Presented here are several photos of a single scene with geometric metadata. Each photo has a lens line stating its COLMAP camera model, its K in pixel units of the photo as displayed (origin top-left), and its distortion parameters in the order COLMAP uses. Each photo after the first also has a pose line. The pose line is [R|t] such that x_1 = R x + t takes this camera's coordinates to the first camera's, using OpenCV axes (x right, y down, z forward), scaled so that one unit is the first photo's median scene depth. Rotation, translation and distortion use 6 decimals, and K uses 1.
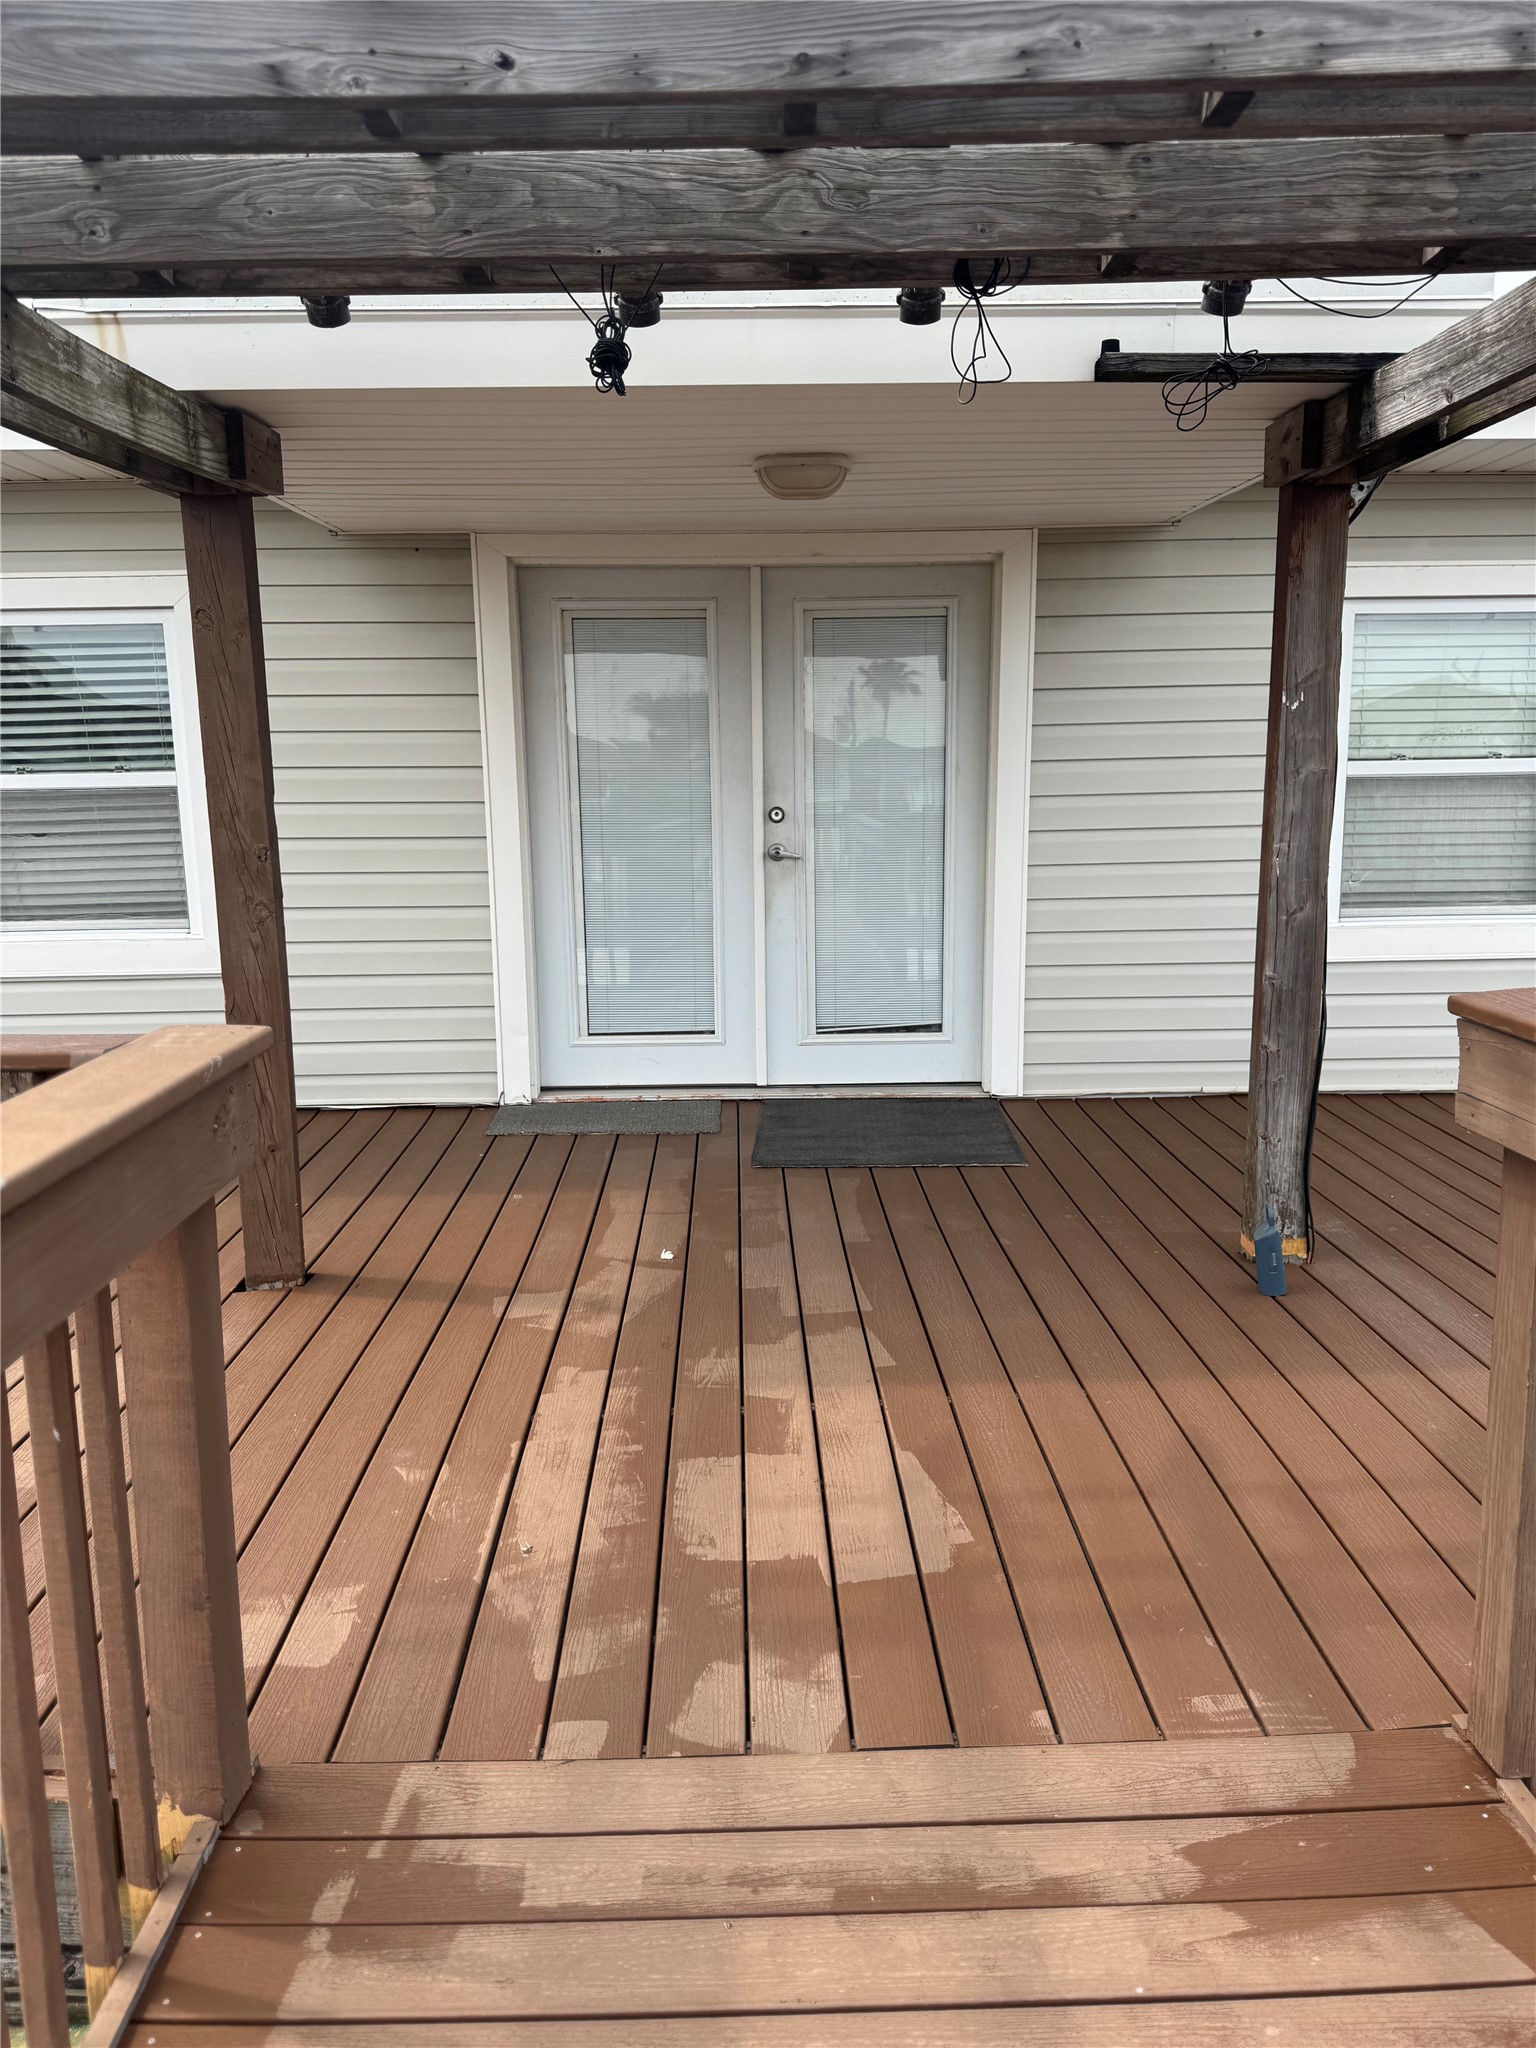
lens RADIAL K [[1452.8, 0, 764.5], [0, 1452.8, 1022.4], [0, 0, 1]] dist [-0.001550, -0.000506]
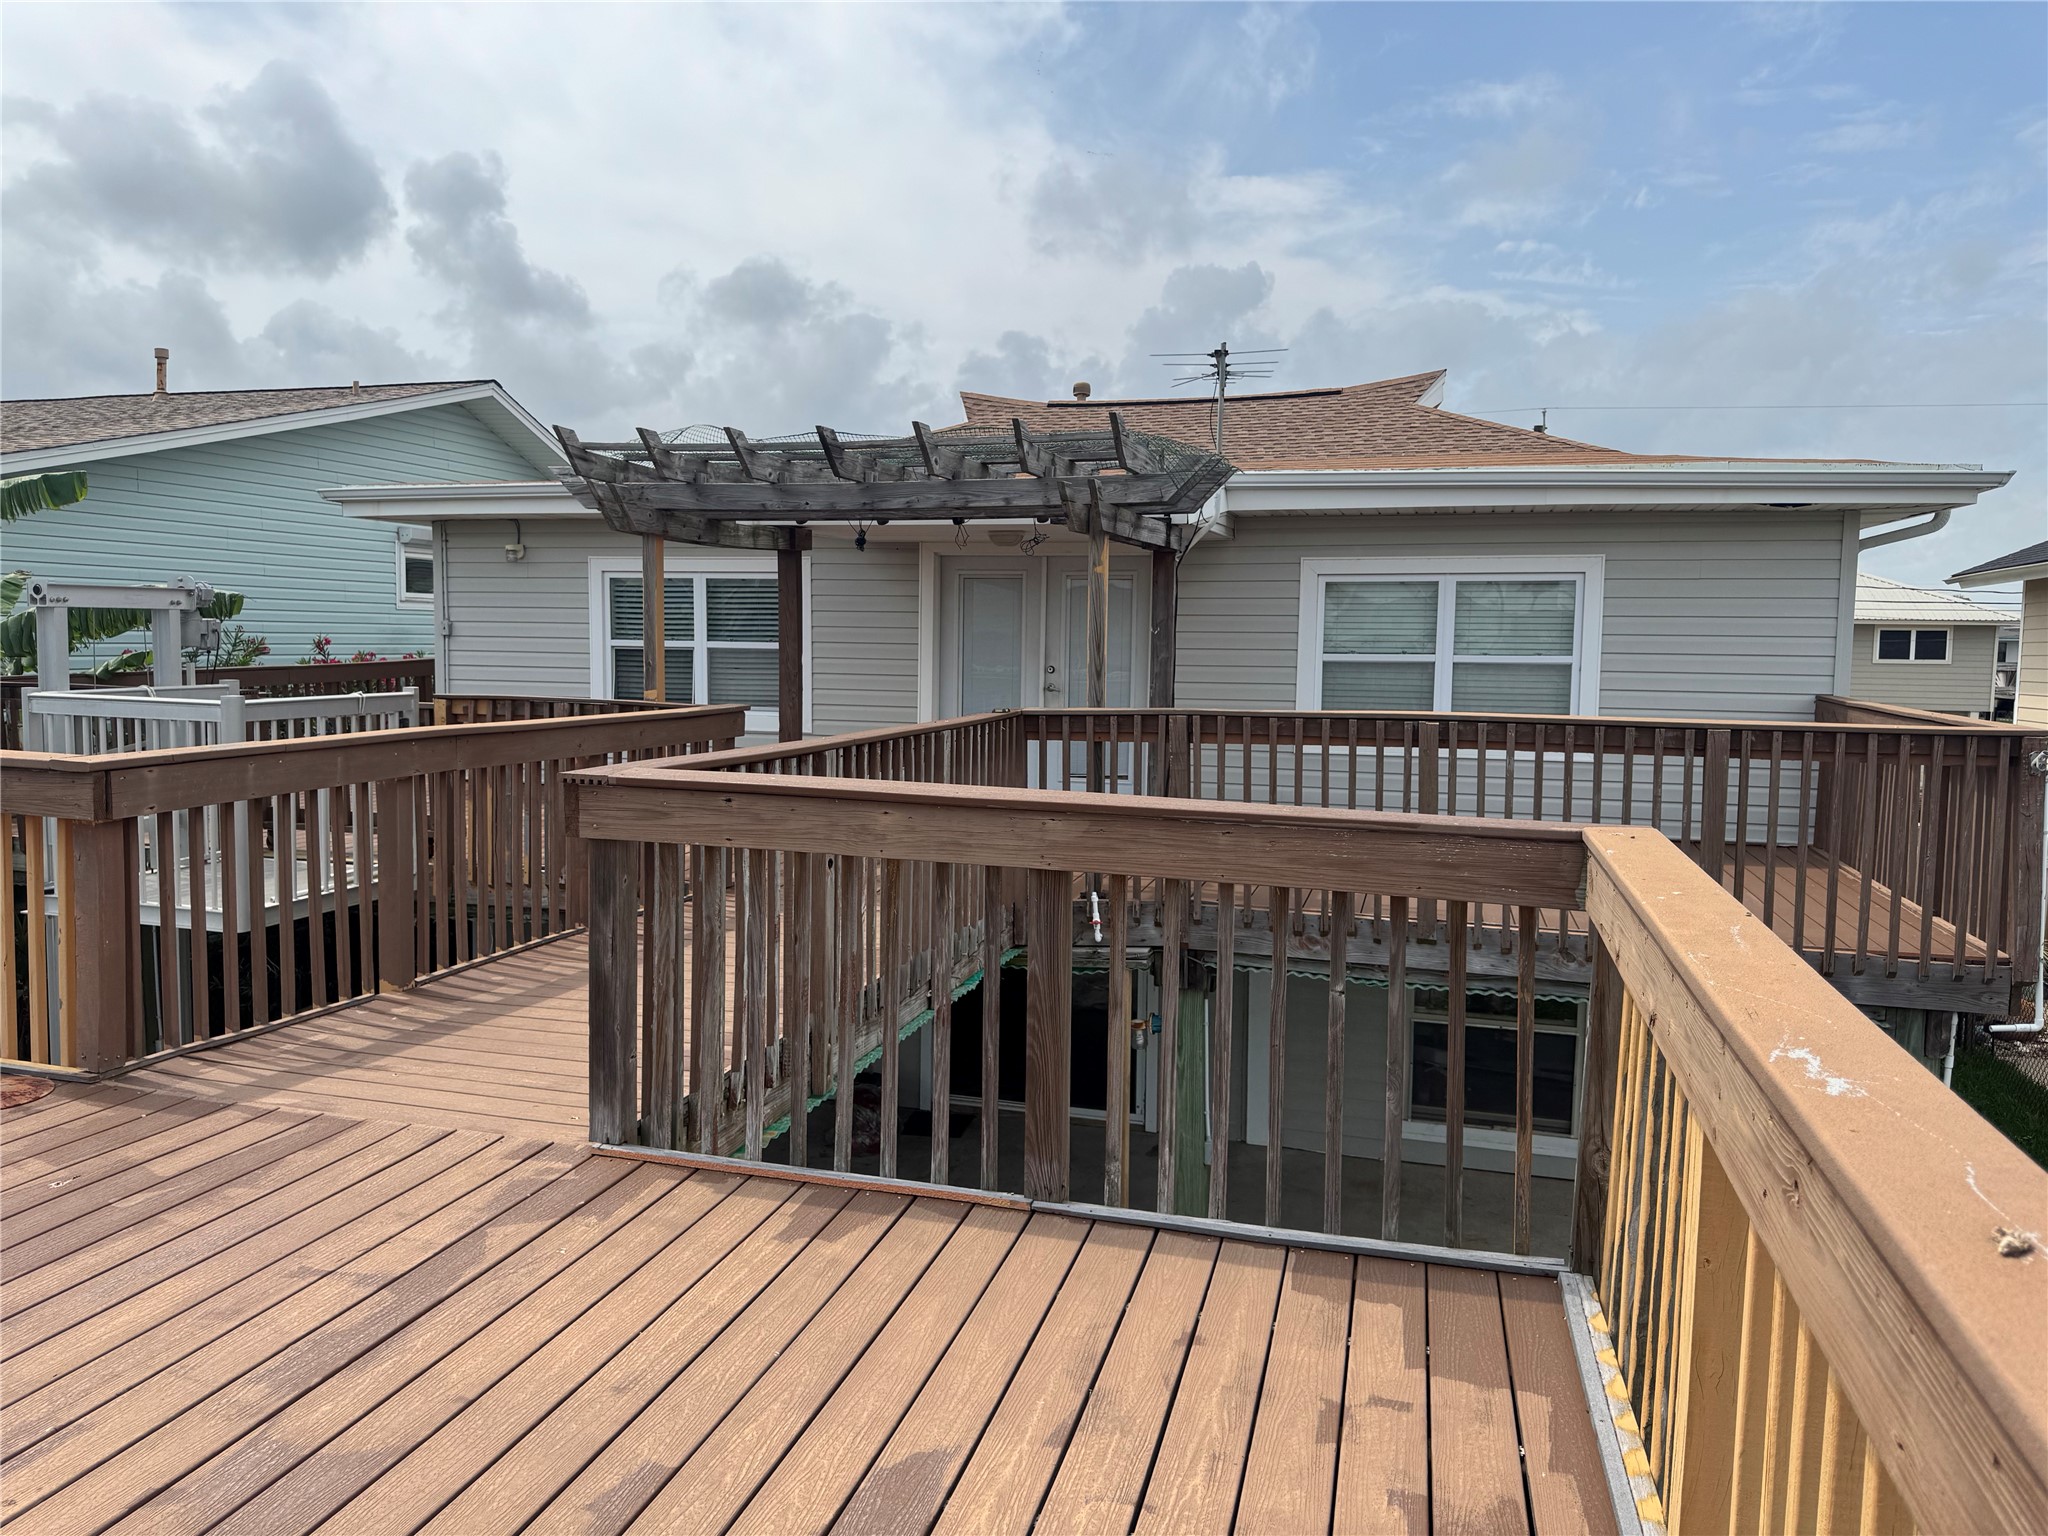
lens RADIAL K [[1452.8, 0, 1023.3], [0, 1452.8, 760.5], [0, 0, 1]] dist [-0.001550, -0.000506]
pose [[0.958636, 0.051758, -0.279888, 0.604766], [-0.079317, 0.992954, -0.088045, 0.190303], [0.273359, 0.106603, 0.955987, -1.092779]]
